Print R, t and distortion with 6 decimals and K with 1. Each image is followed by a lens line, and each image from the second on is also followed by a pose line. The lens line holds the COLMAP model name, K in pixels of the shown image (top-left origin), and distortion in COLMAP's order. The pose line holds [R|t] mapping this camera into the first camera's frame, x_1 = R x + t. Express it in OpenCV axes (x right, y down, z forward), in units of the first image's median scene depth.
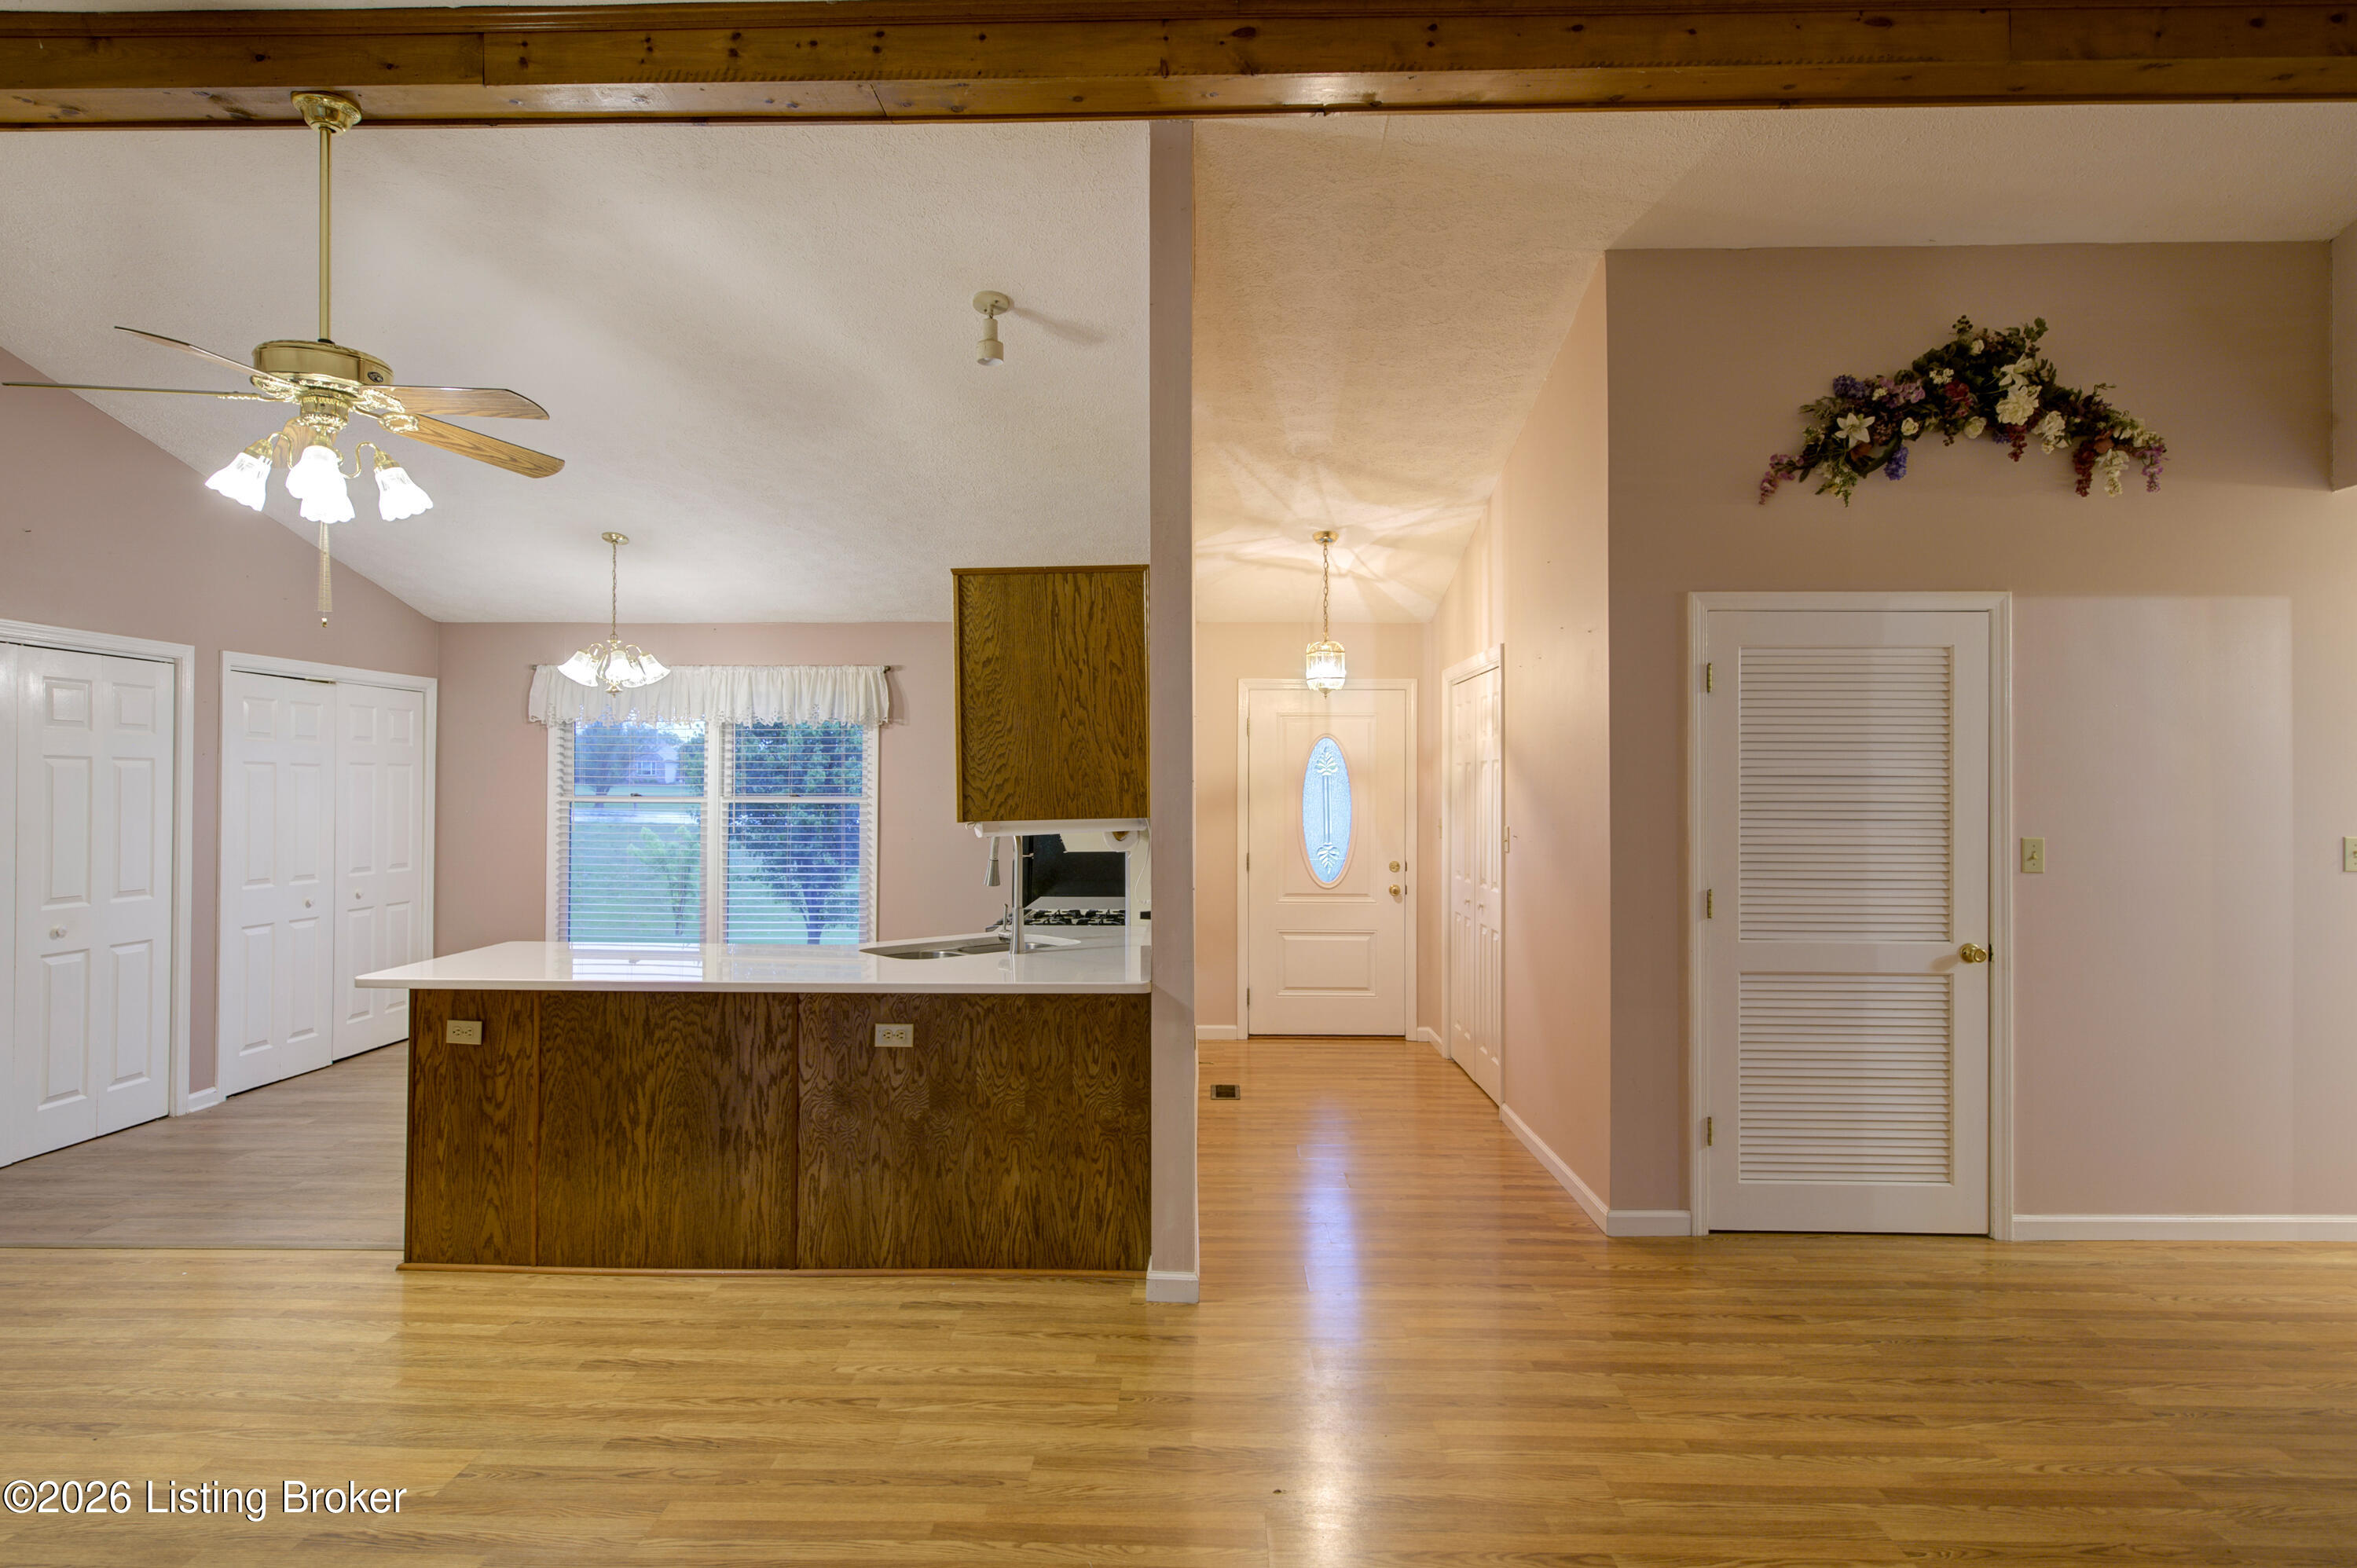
lens RADIAL K [[1285.4, 0, 1178.5], [0, 1285.4, 784.0], [0, 0, 1]] dist [0.000485, -0.001487]
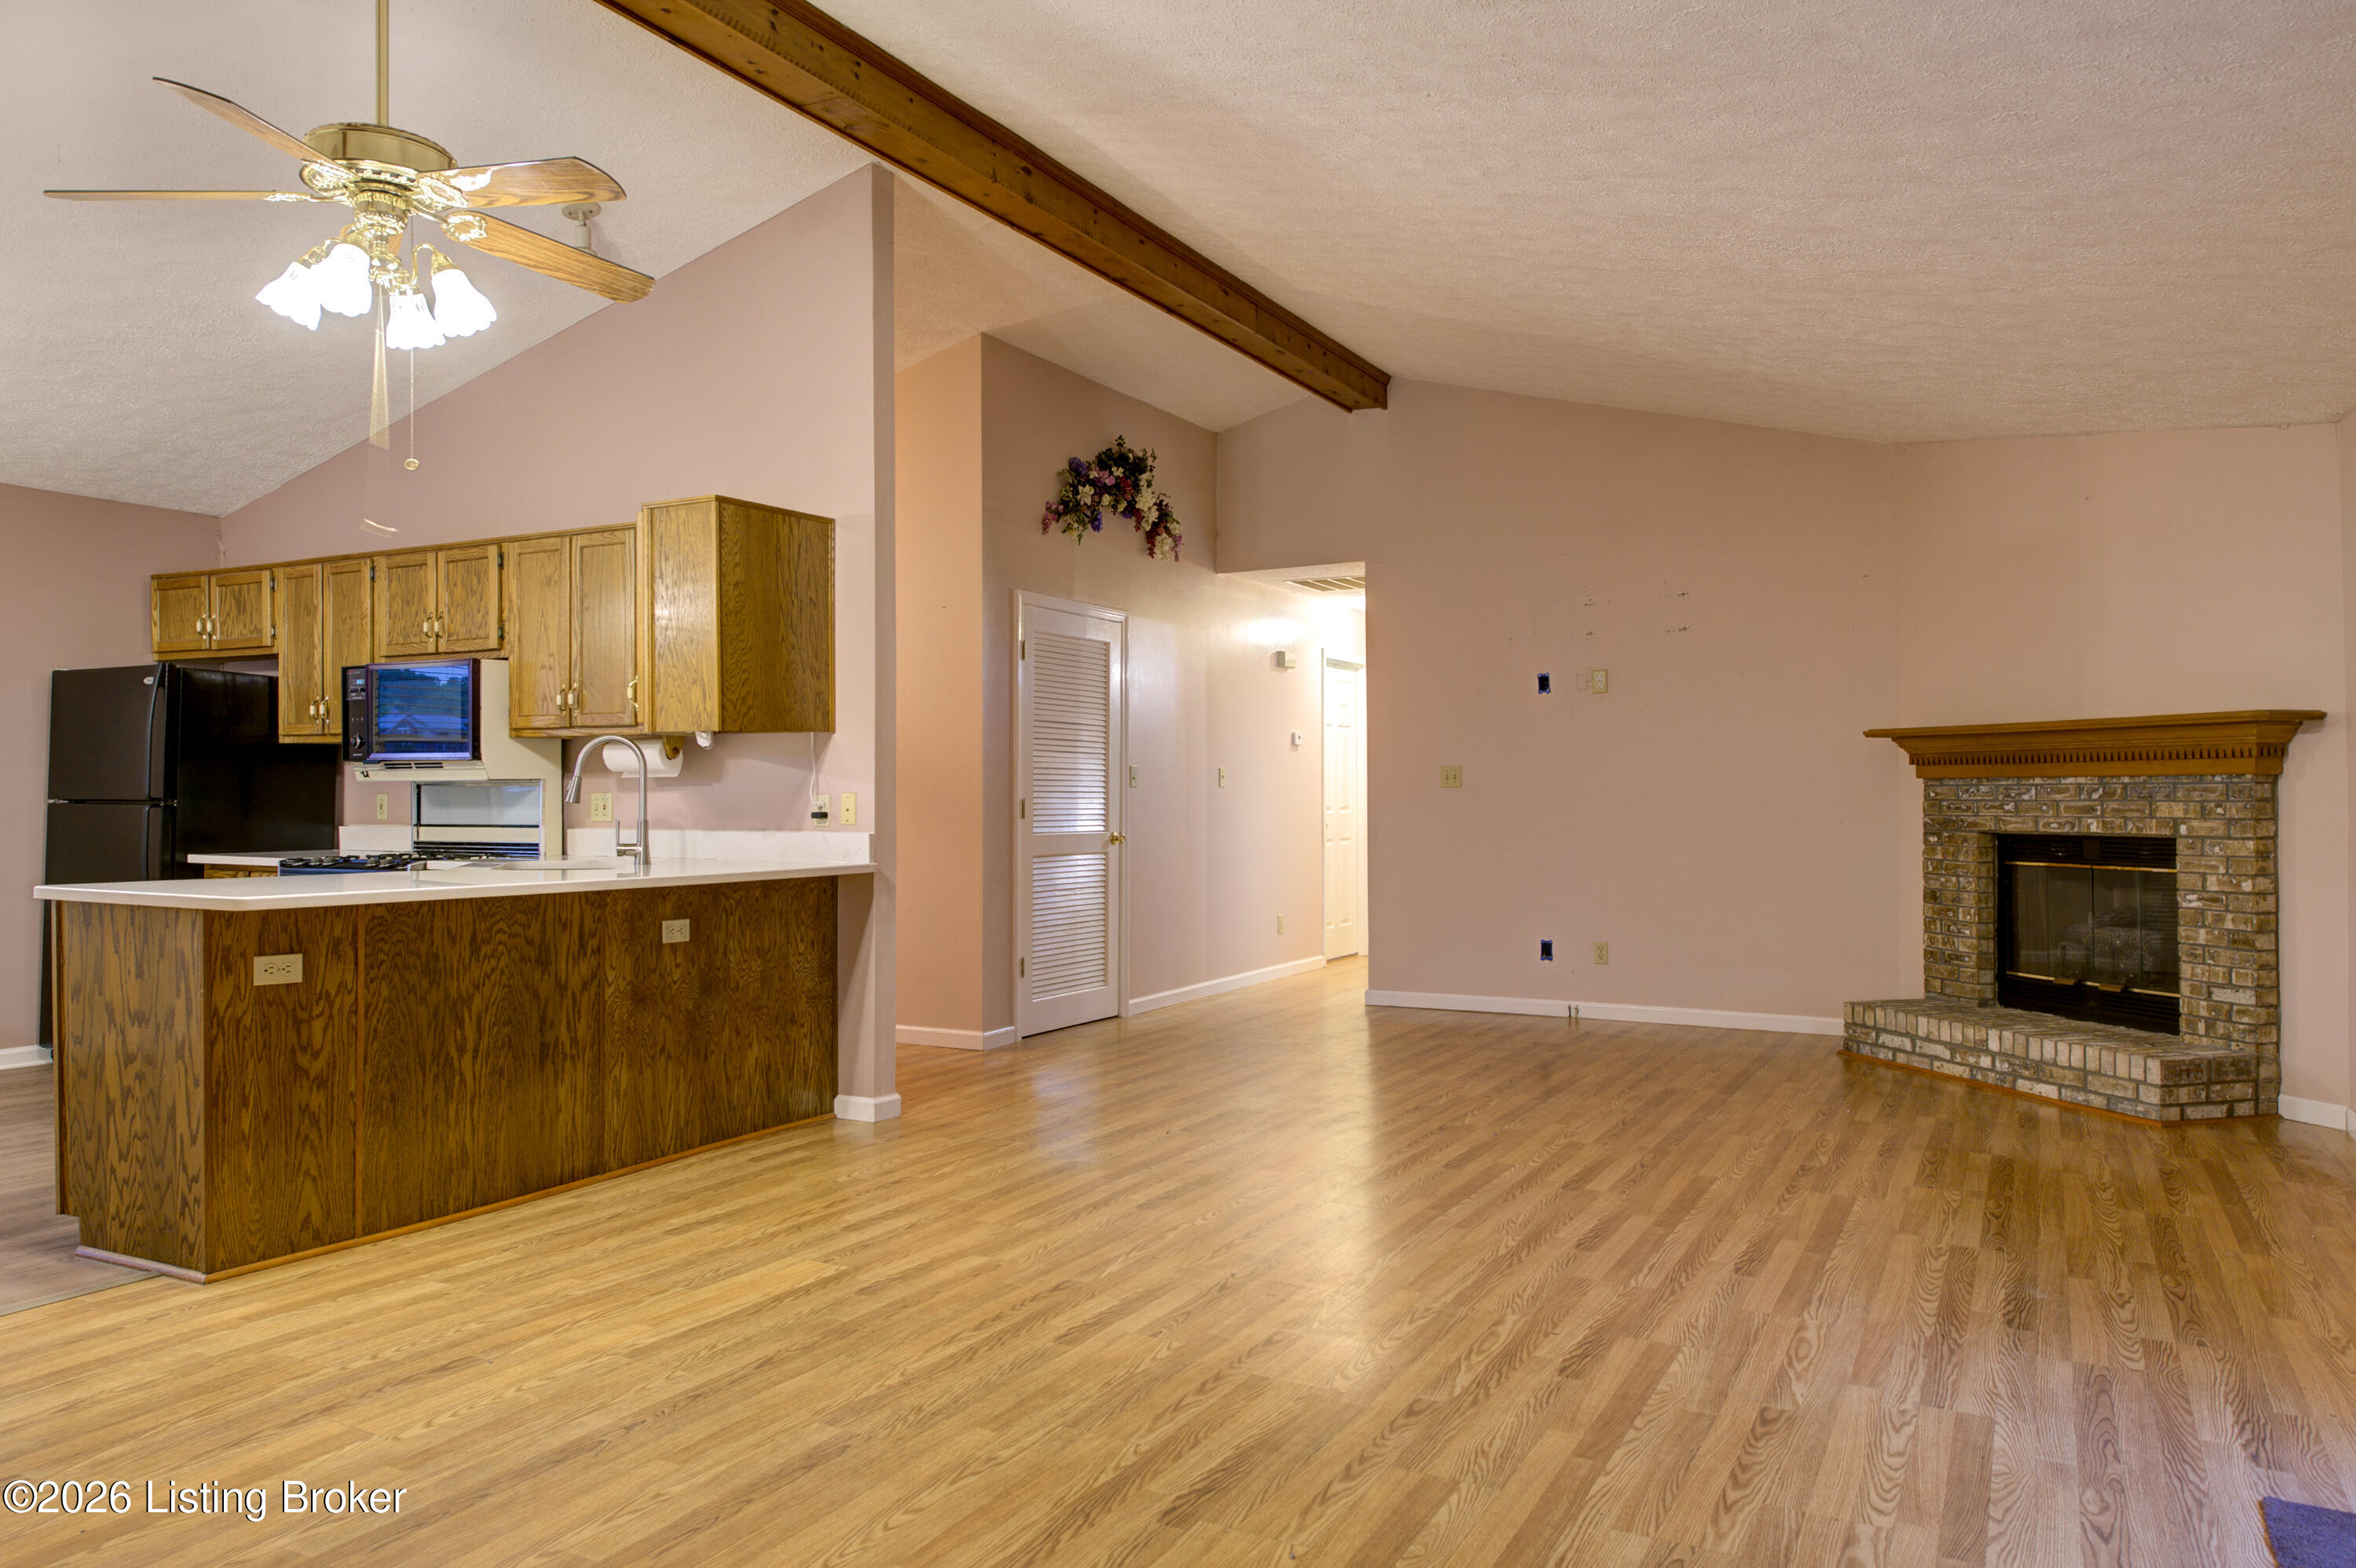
lens RADIAL K [[1581.4, 0, 1178.0], [0, 1581.4, 784.0], [0, 0, 1]] dist [-0.001542, -0.000594]
pose [[0.455754, 0.005093, 0.890091, -1.181085], [-0.005261, 0.999982, -0.003028, 0.077435], [-0.890090, -0.003303, 0.455773, 0.049275]]
